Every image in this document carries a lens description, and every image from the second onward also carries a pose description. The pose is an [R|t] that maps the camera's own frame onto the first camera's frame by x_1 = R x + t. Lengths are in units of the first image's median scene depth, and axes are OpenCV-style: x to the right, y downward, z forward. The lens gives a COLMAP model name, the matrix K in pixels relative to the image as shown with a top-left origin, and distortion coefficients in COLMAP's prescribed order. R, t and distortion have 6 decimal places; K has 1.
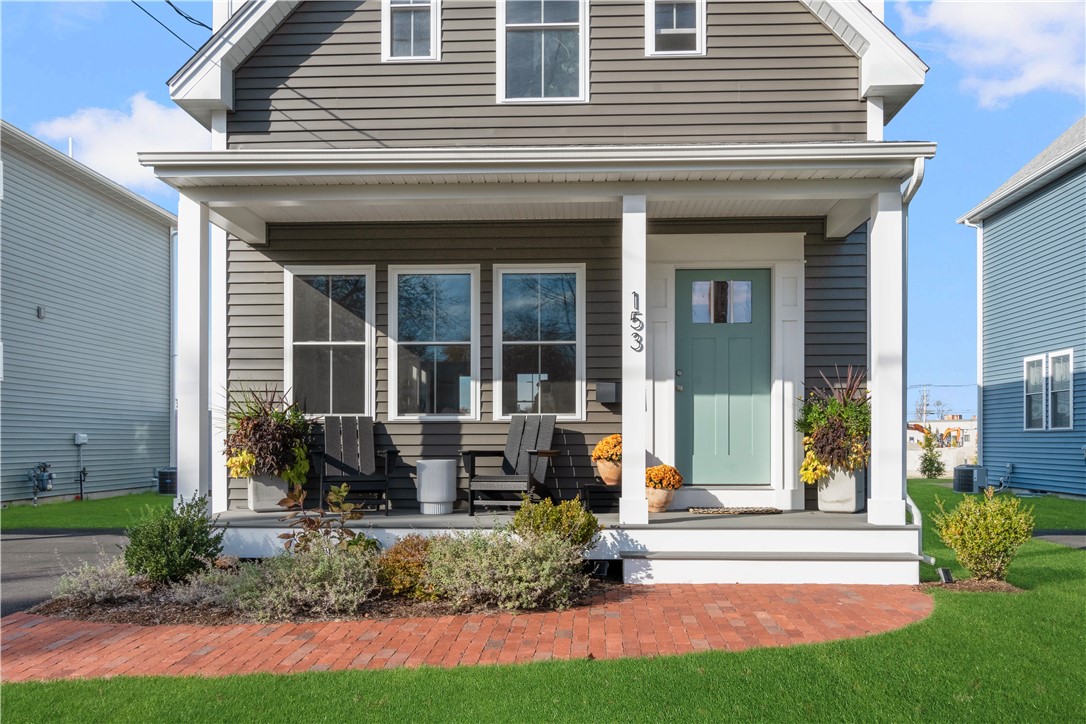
lens RADIAL K [[916.1, 0, 547.6], [0, 916.1, 454.2], [0, 0, 1]] dist [0.002871, 0.004850]
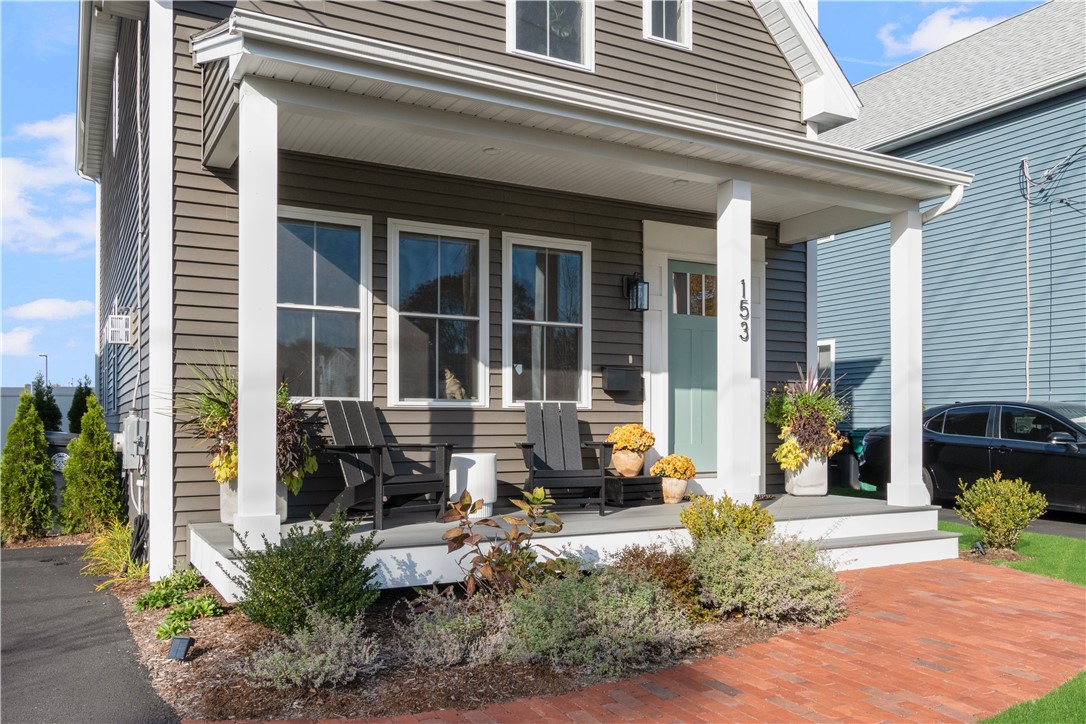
lens RADIAL K [[862.7, 0, 542.7], [0, 862.7, 432.2], [0, 0, 1]] dist [0.001750, -0.001626]
pose [[0.856990, -0.003392, 0.515323, -0.460424], [0.003915, 0.999992, 0.000072, -0.012804], [-0.515319, 0.001955, 0.856996, 0.264359]]
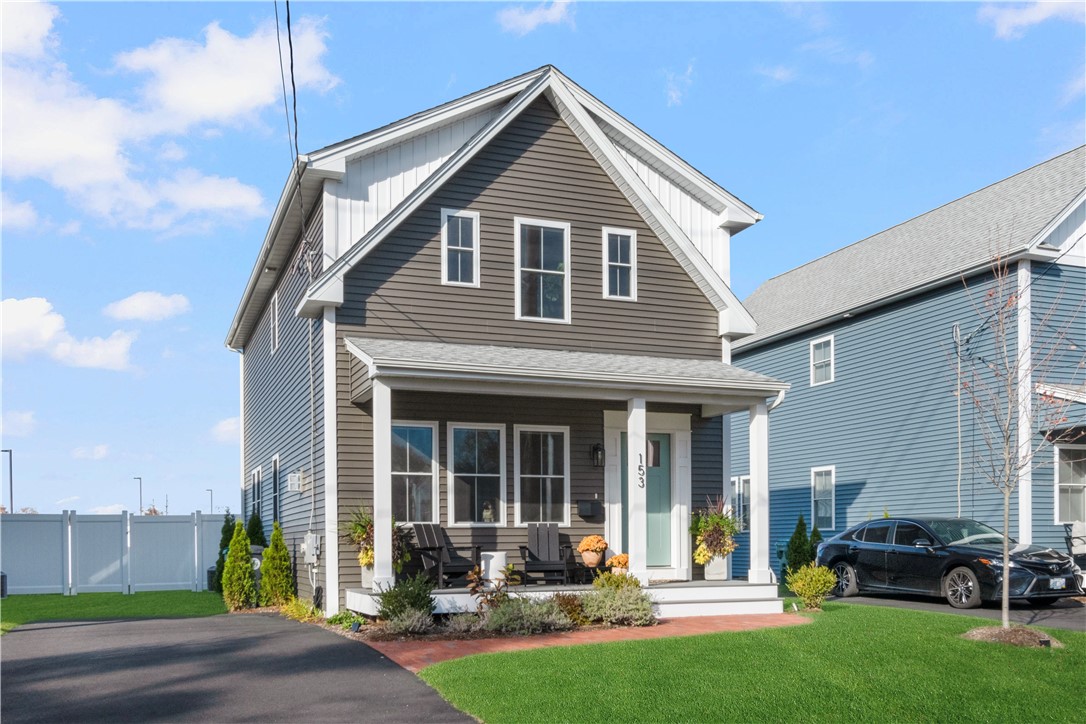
lens RADIAL K [[1007.7, 0, 541.3], [0, 1007.7, 576.8], [0, 0, 1]] dist [-0.002503, 0.001197]
pose [[0.915901, -0.019336, 0.400938, -0.700890], [0.011969, 0.999711, 0.020870, 0.012851], [-0.401225, -0.014316, 0.915868, -0.567321]]
